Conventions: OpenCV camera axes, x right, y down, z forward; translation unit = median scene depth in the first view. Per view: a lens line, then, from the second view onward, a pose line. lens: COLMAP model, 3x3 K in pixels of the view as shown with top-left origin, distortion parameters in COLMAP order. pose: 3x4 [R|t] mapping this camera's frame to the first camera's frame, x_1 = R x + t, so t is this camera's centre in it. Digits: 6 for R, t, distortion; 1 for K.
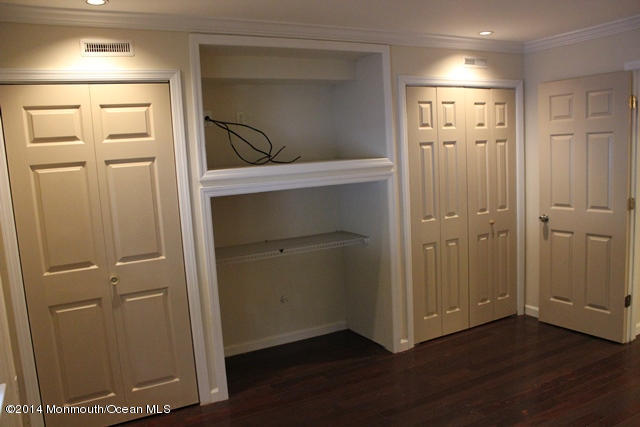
lens RADIAL K [[534.3, 0, 334.0], [0, 534.3, 225.5], [0, 0, 1]] dist [-0.132837, 0.086171]
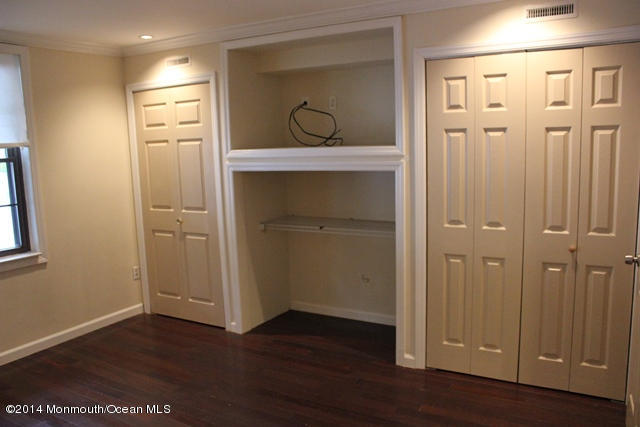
lens RADIAL K [[534.3, 0, 320.8], [0, 534.3, 218.5], [0, 0, 1]] dist [-0.132837, 0.086171]
pose [[0.505050, 0.167808, -0.846620, 0.773562], [-0.114264, 0.985283, 0.127128, -0.102688], [0.855493, 0.032532, 0.516791, 0.426773]]
